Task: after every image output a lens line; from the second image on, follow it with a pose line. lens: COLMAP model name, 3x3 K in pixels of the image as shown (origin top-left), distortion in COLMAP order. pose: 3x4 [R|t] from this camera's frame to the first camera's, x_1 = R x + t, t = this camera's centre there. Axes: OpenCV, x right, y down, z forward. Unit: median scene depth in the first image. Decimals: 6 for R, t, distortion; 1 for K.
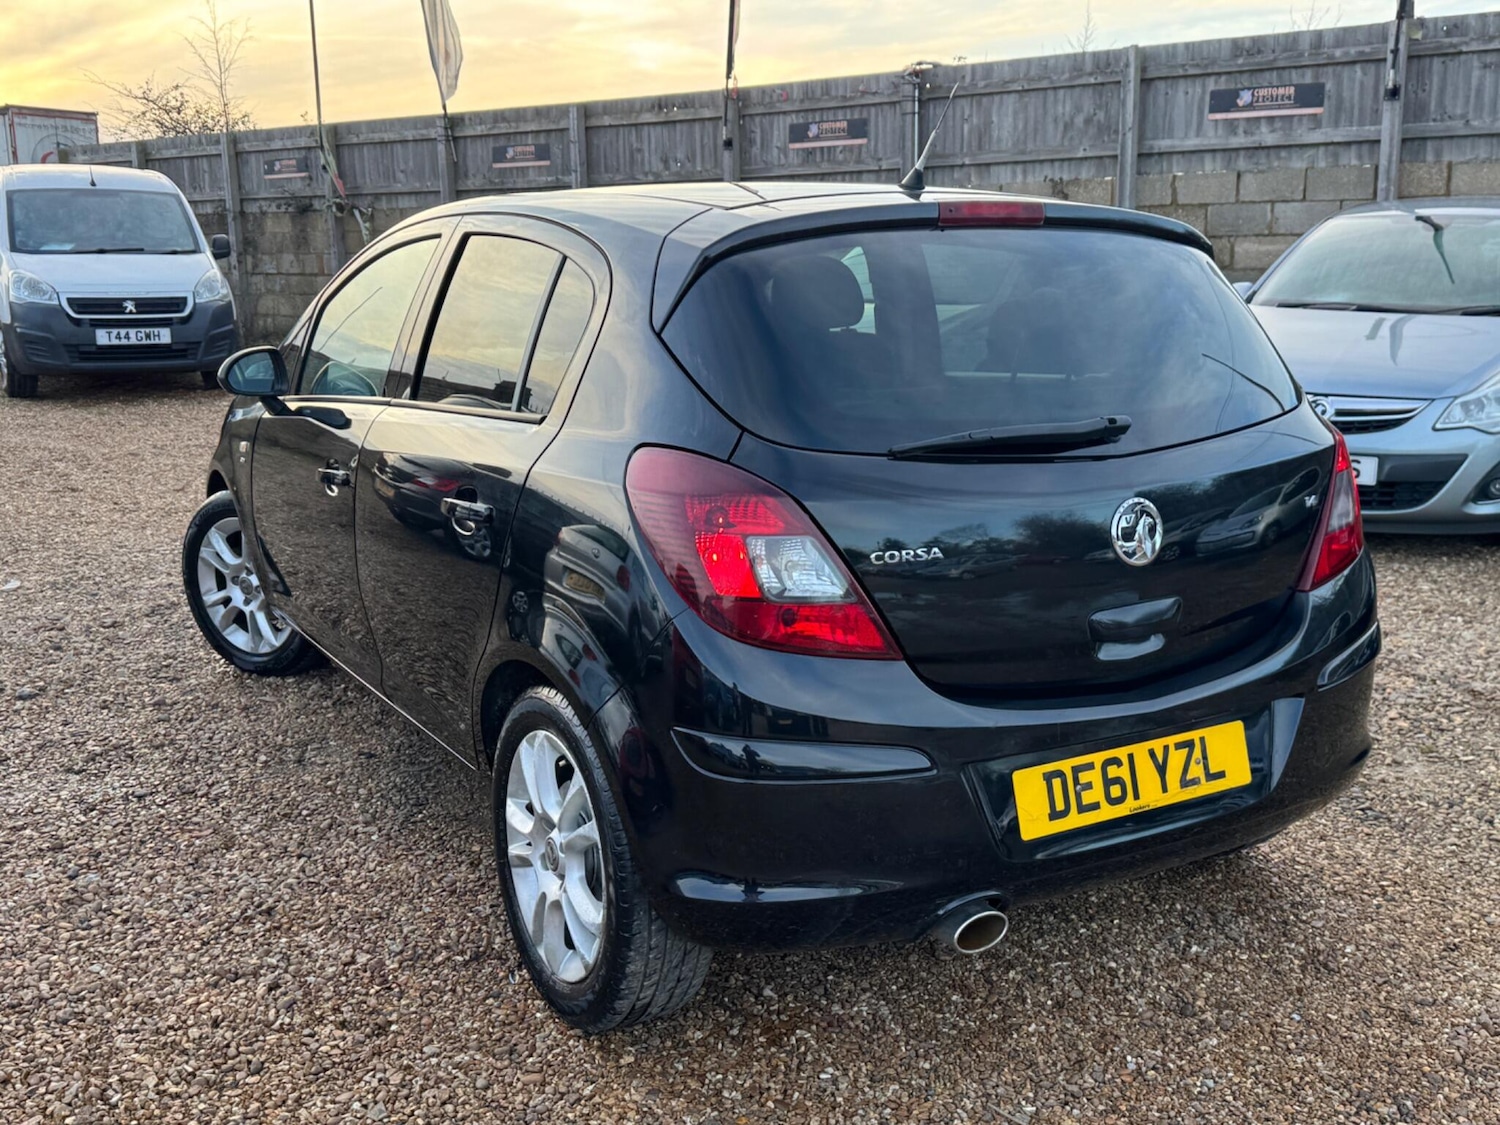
lens RADIAL K [[1475.0, 0, 738.9], [0, 1475.0, 569.6], [0, 0, 1]] dist [0.160369, -0.324333]
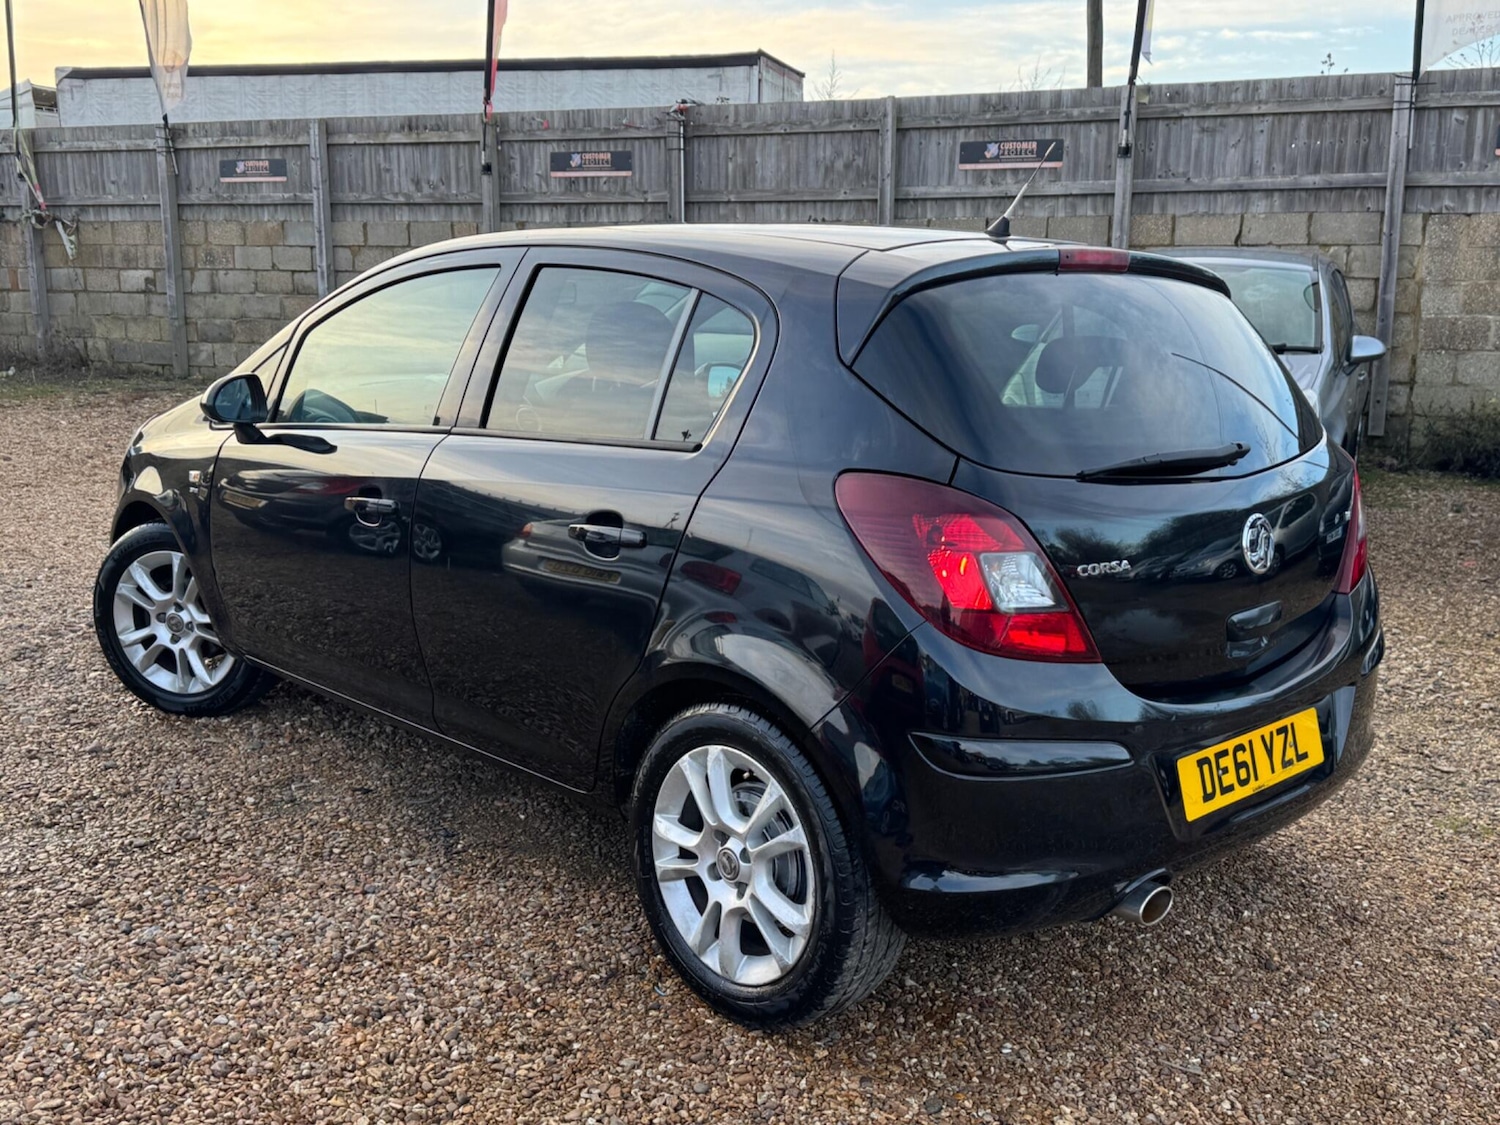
lens RADIAL K [[1467.6, 0, 751.1], [0, 1467.6, 579.1], [0, 0, 1]] dist [0.186666, -0.397176]
pose [[0.972434, -0.023506, 0.231991, -0.299538], [0.026077, 0.999628, -0.008022, 0.000486], [-0.231716, 0.013850, 0.972685, -0.011811]]
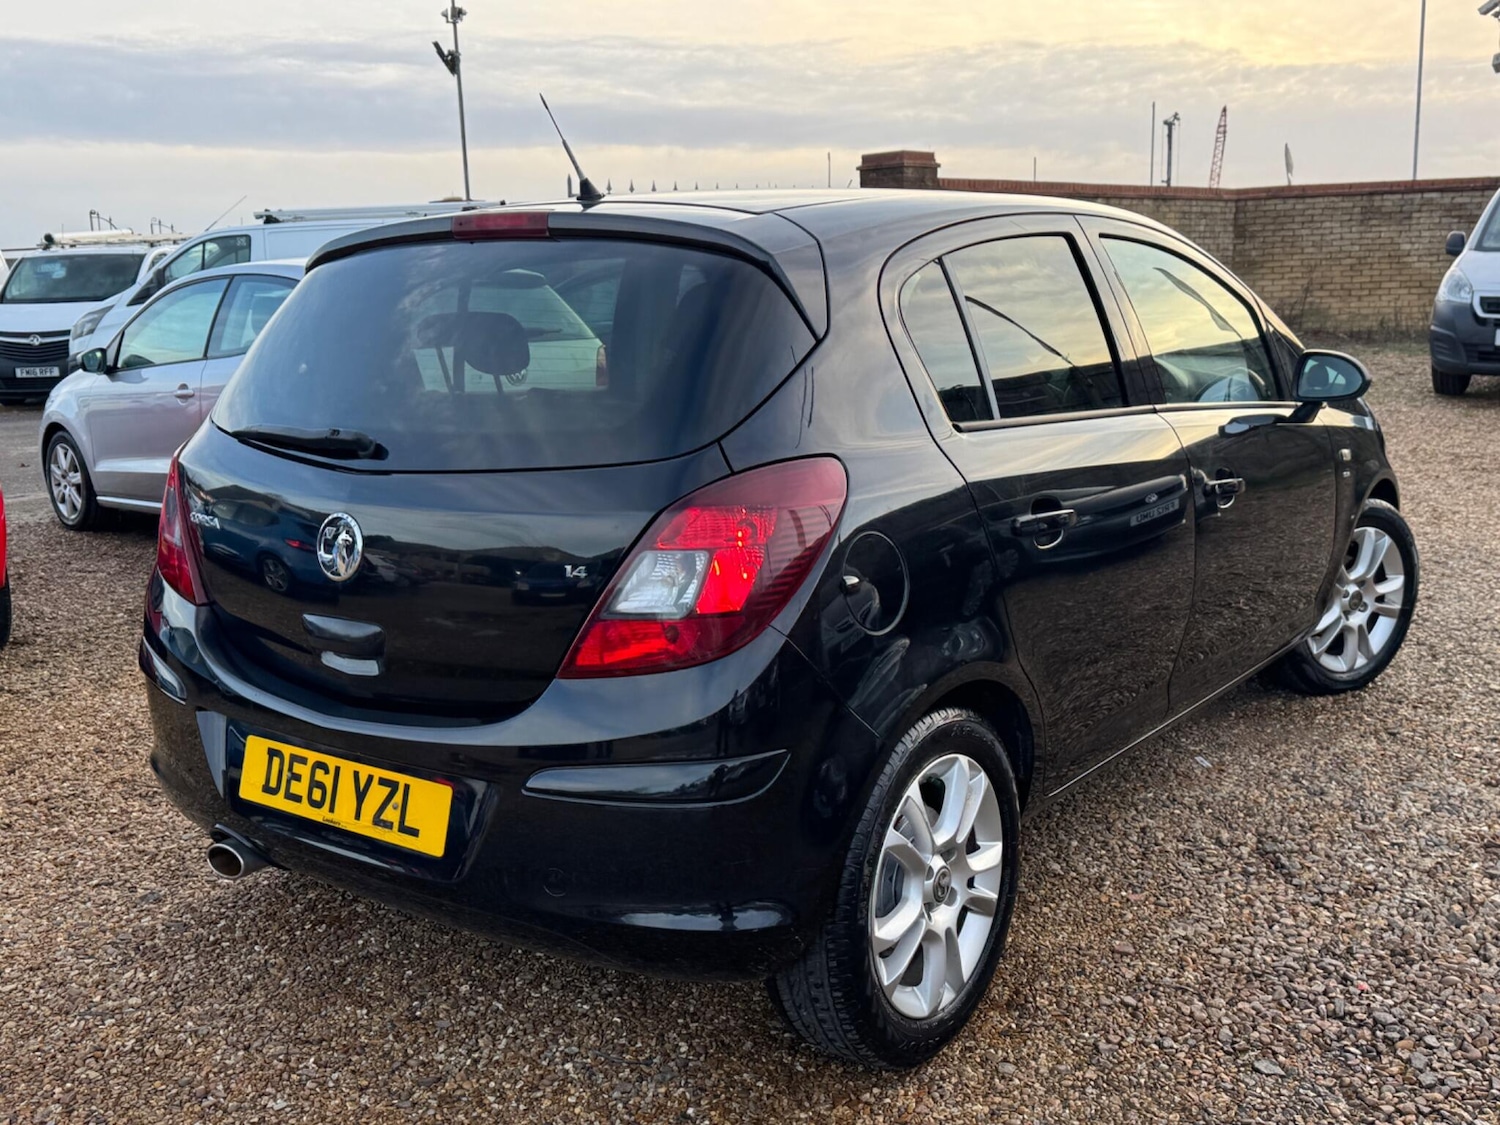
lens RADIAL K [[1482.2, 0, 767.2], [0, 1482.2, 570.0], [0, 0, 1]] dist [0.173675, -0.360246]
pose [[0.396642, 0.179837, -0.900185, 1.035237], [-0.177002, 0.977204, 0.117232, -0.143415], [0.900747, 0.112836, 0.419432, 0.674536]]
